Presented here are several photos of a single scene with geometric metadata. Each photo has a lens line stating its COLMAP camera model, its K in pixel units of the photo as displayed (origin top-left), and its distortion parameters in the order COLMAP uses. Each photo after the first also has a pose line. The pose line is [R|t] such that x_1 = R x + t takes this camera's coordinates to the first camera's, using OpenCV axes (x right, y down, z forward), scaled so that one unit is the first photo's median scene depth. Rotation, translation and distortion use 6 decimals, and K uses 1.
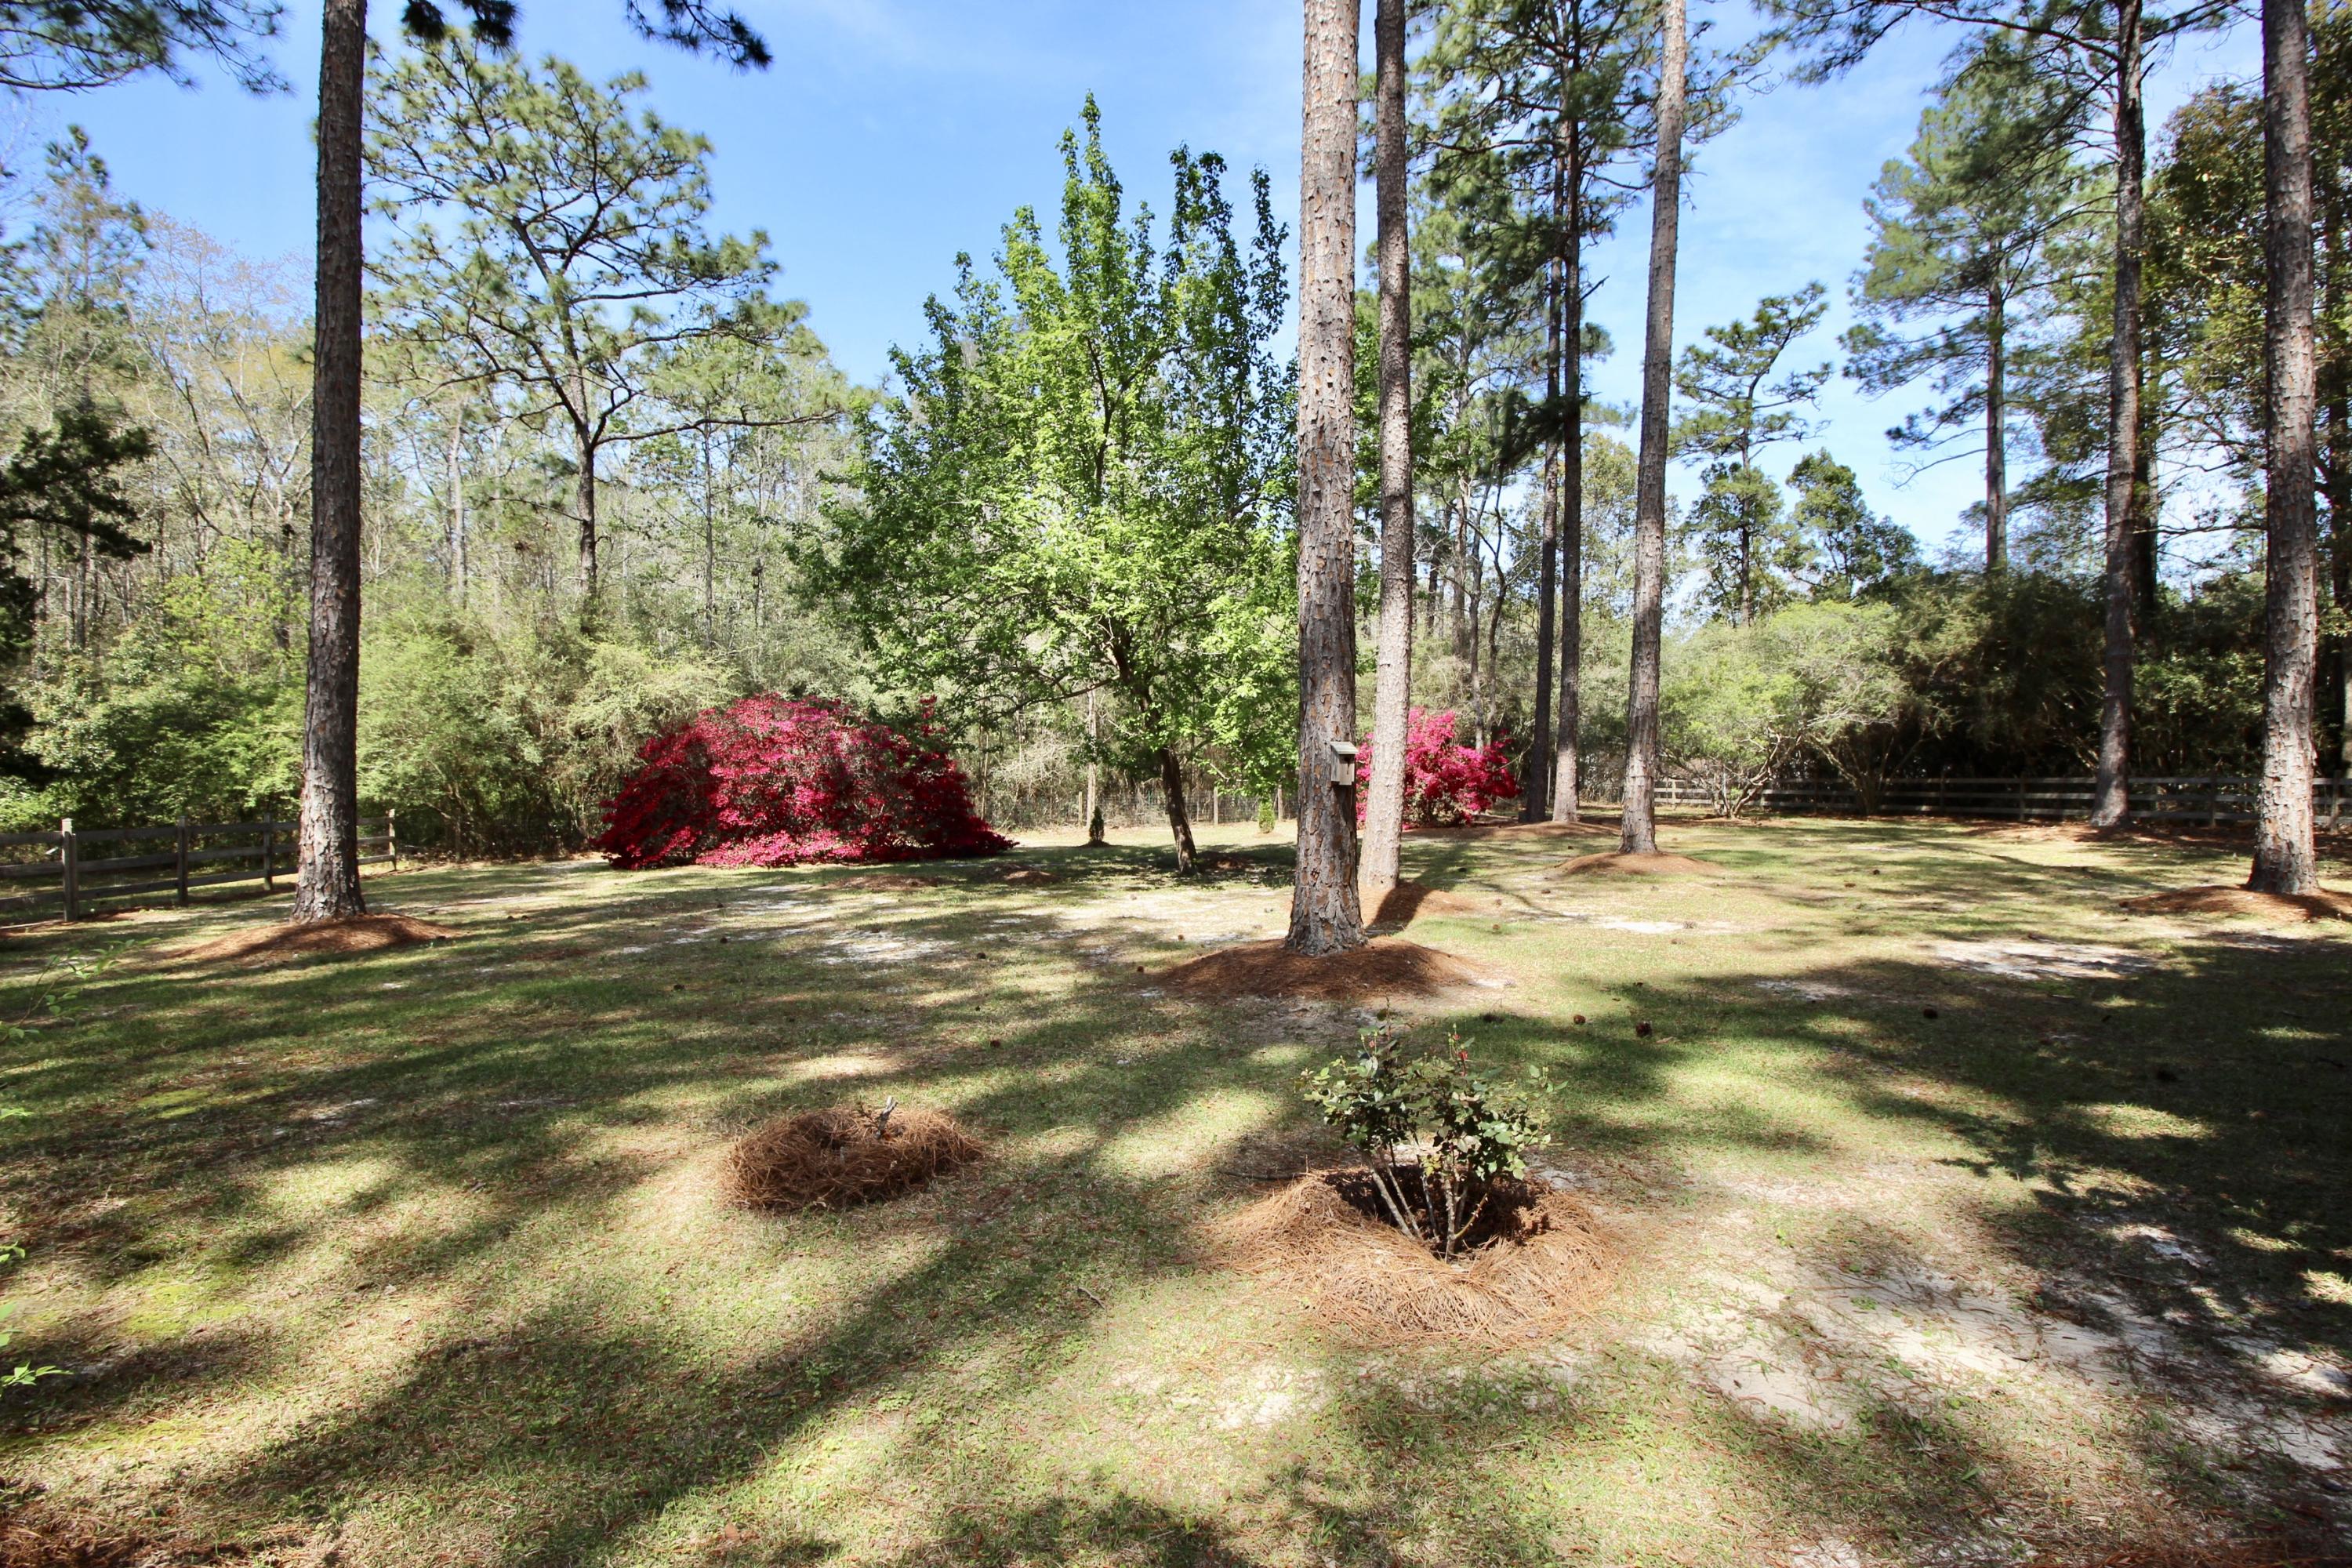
lens RADIAL K [[1088.1, 0, 1180.6], [0, 1088.1, 779.7], [0, 0, 1]] dist [-0.007015, -0.007951]
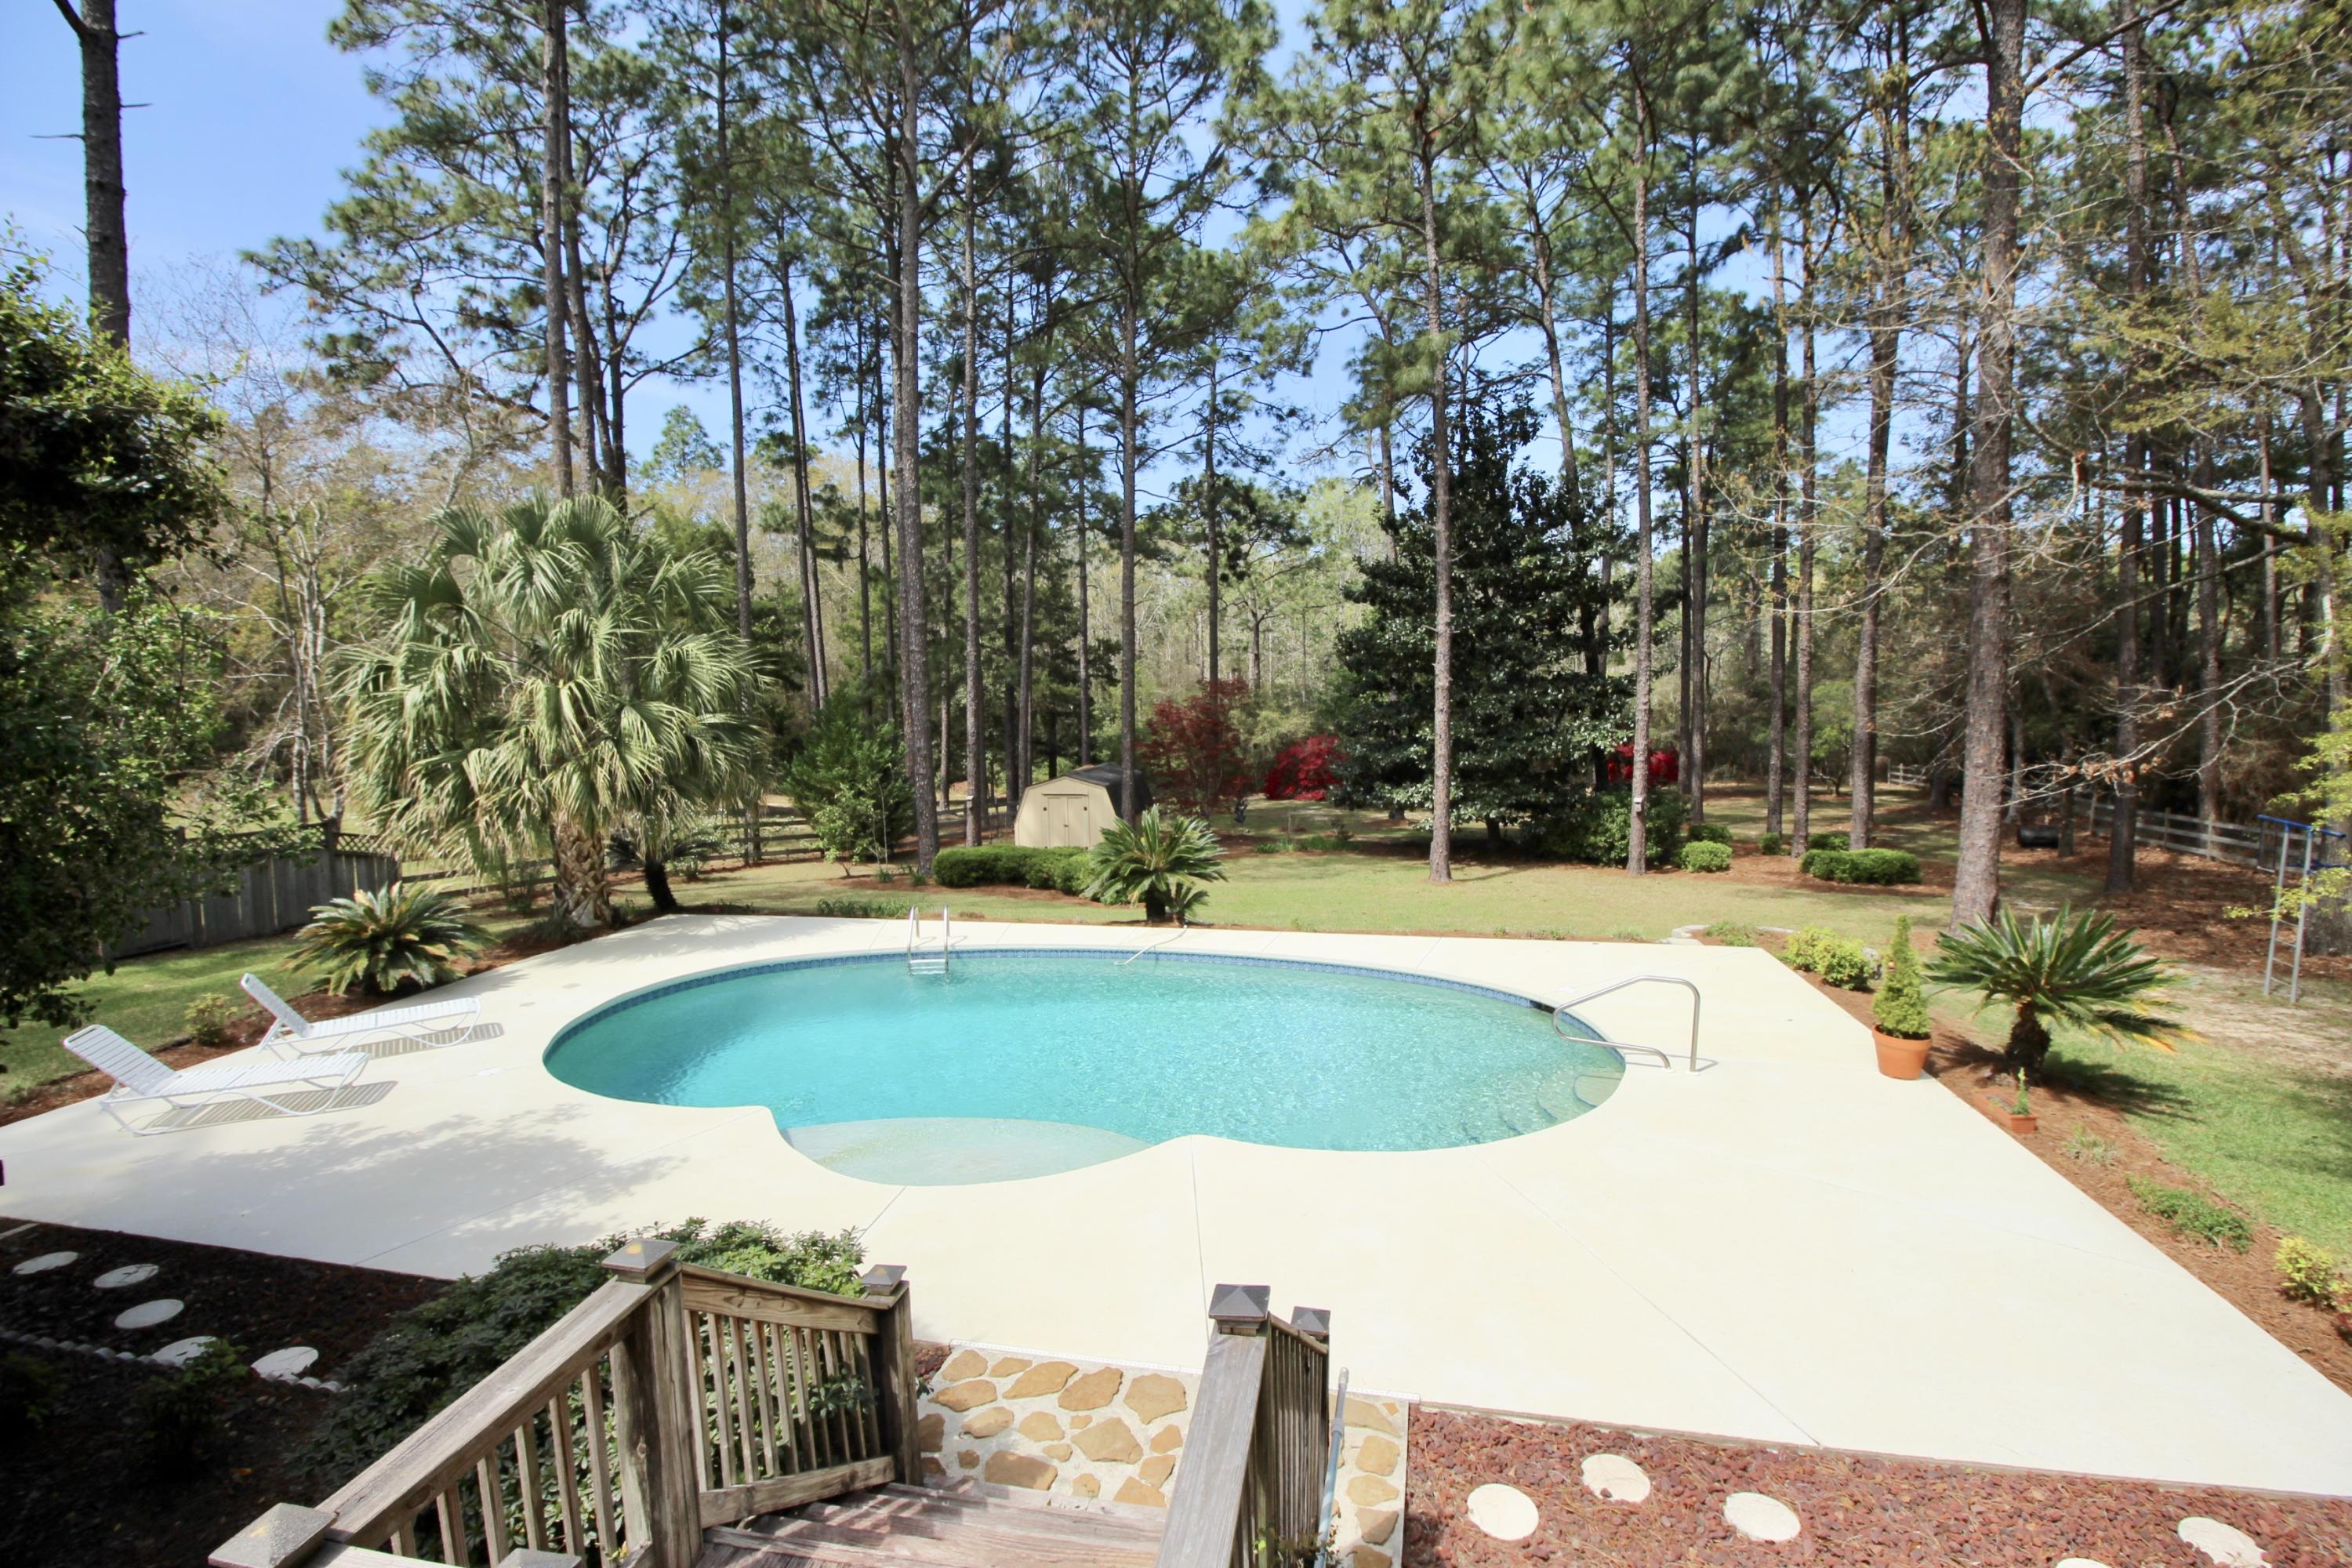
lens RADIAL K [[1088.1, 0, 1197.6], [0, 1088.1, 774.8], [0, 0, 1]] dist [-0.007015, -0.007951]
pose [[0.858236, 0.021192, -0.512818, 0.637452], [0.003738, 0.998863, 0.047533, -0.096606], [0.513242, -0.042711, 0.857180, -1.254978]]
